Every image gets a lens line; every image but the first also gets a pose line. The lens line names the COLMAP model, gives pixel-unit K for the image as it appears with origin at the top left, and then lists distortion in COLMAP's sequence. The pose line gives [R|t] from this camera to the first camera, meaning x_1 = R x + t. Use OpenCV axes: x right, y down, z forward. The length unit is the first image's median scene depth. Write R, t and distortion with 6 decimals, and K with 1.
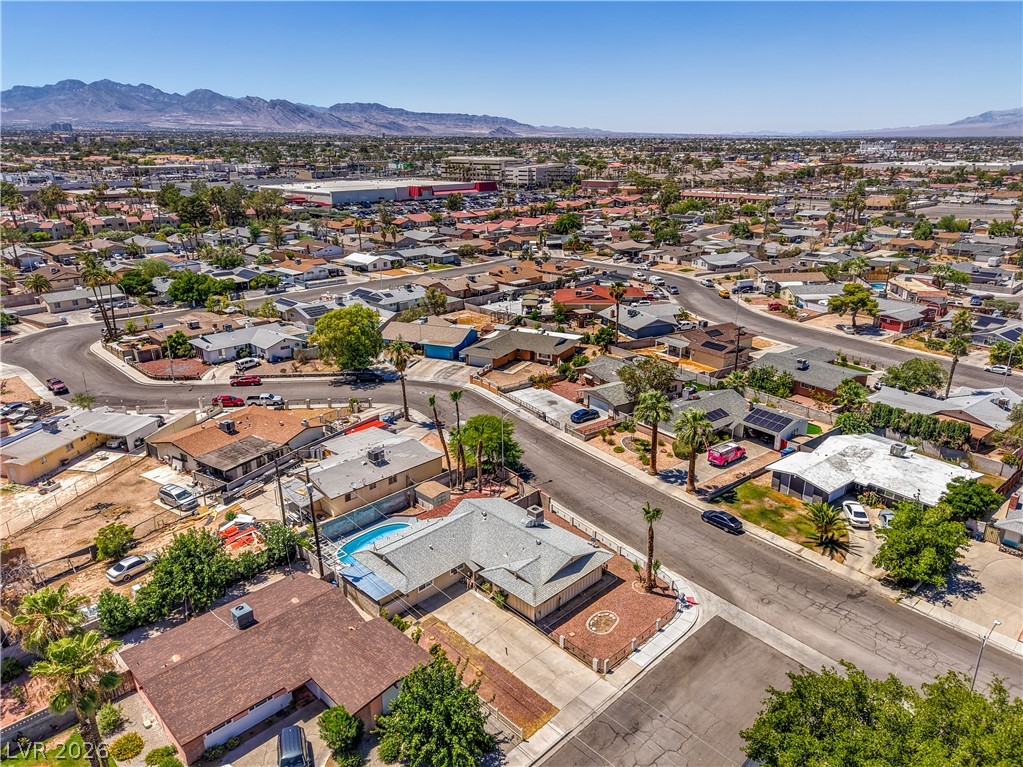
lens RADIAL K [[691.0, 0, 508.4], [0, 691.0, 386.2], [0, 0, 1]] dist [0.064715, -0.081981]
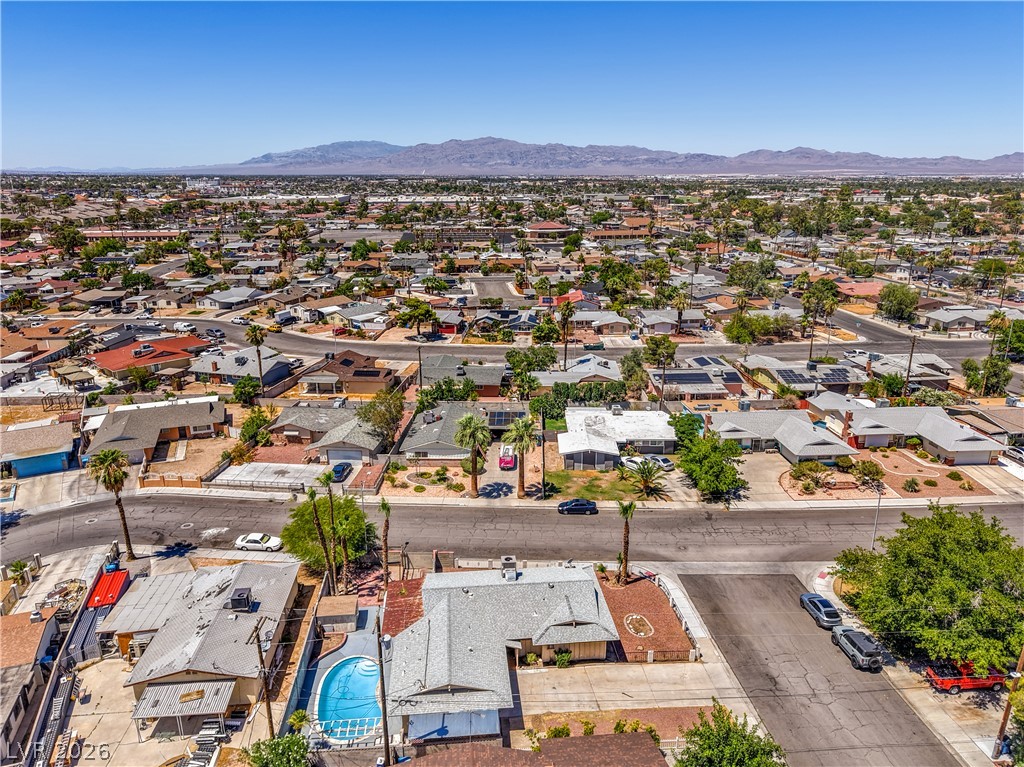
lens RADIAL K [[691.7, 0, 508.9], [0, 691.7, 386.2], [0, 0, 1]] dist [0.064715, -0.081981]
pose [[0.636021, -0.220356, 0.739541, -0.368804], [0.255750, 0.964391, 0.067403, -0.064607], [-0.728059, 0.146268, 0.669728, 0.222753]]
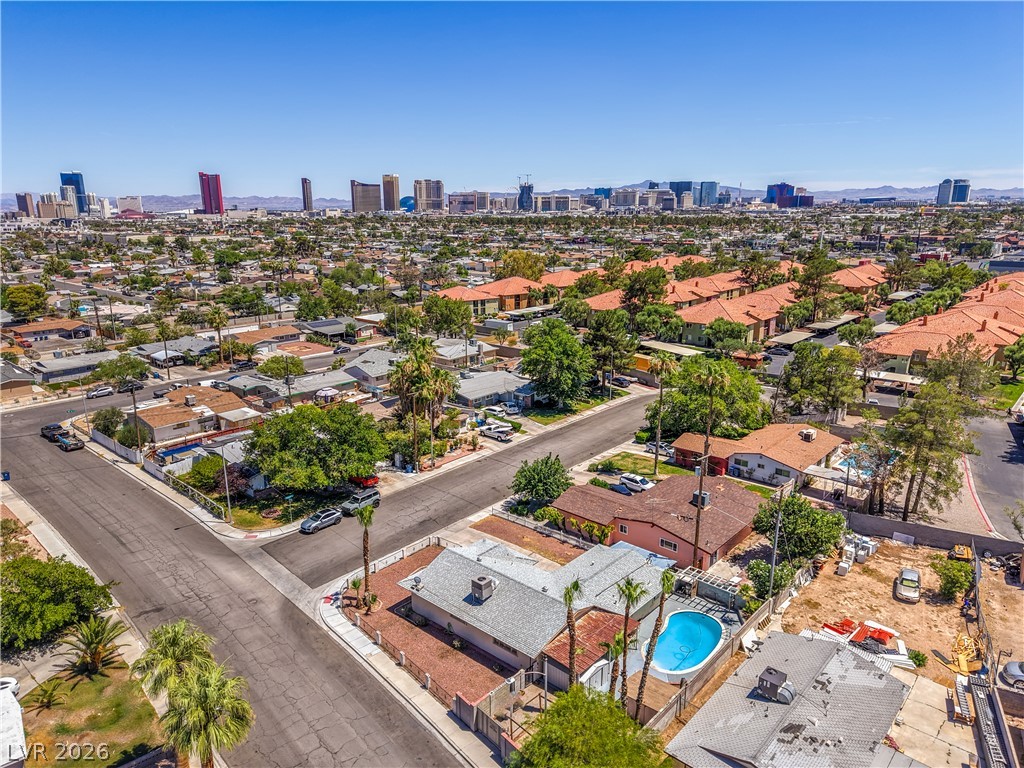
lens RADIAL K [[684.6, 0, 504.9], [0, 684.6, 386.1], [0, 0, 1]] dist [0.084236, -0.118841]
pose [[-0.998049, 0.027100, -0.056241, 0.032225], [-0.008913, 0.829786, 0.558010, -0.293961], [0.061790, 0.557423, -0.827926, 0.973044]]
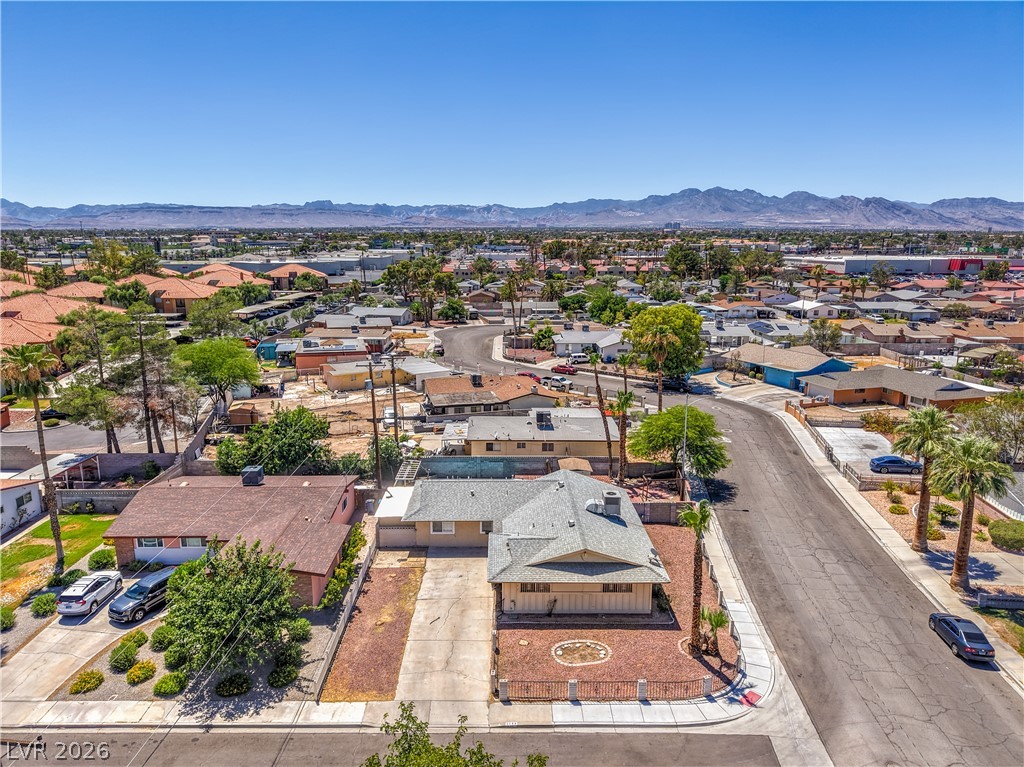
lens RADIAL K [[682.2, 0, 512.0], [0, 682.2, 383.5], [0, 0, 1]] dist [0.050346, -0.054816]
pose [[0.722557, 0.150140, -0.674811, 0.268545], [-0.234767, 0.971413, -0.035246, 0.072865], [0.650228, 0.183890, 0.737149, 0.241346]]
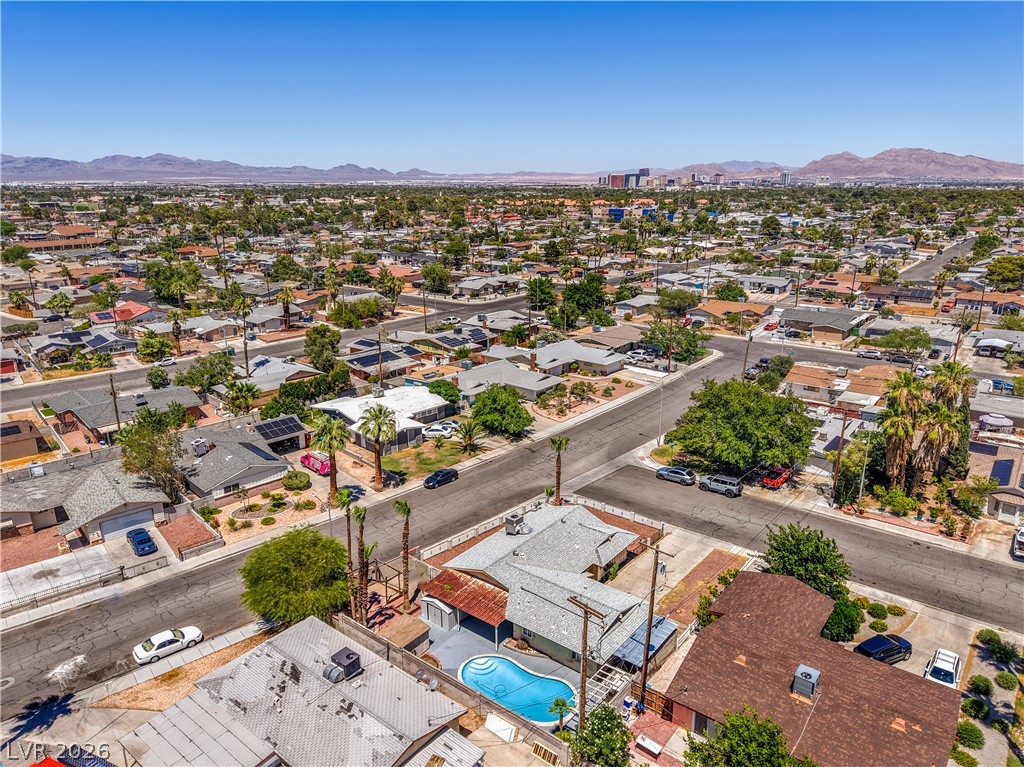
lens RADIAL K [[691.7, 0, 508.9], [0, 691.7, 386.2], [0, 0, 1]] dist [0.064715, -0.081981]
pose [[-0.123209, -0.276153, 0.953184, -0.504819], [0.333629, 0.893068, 0.301862, -0.165505], [-0.934618, 0.355202, -0.017902, 0.601996]]
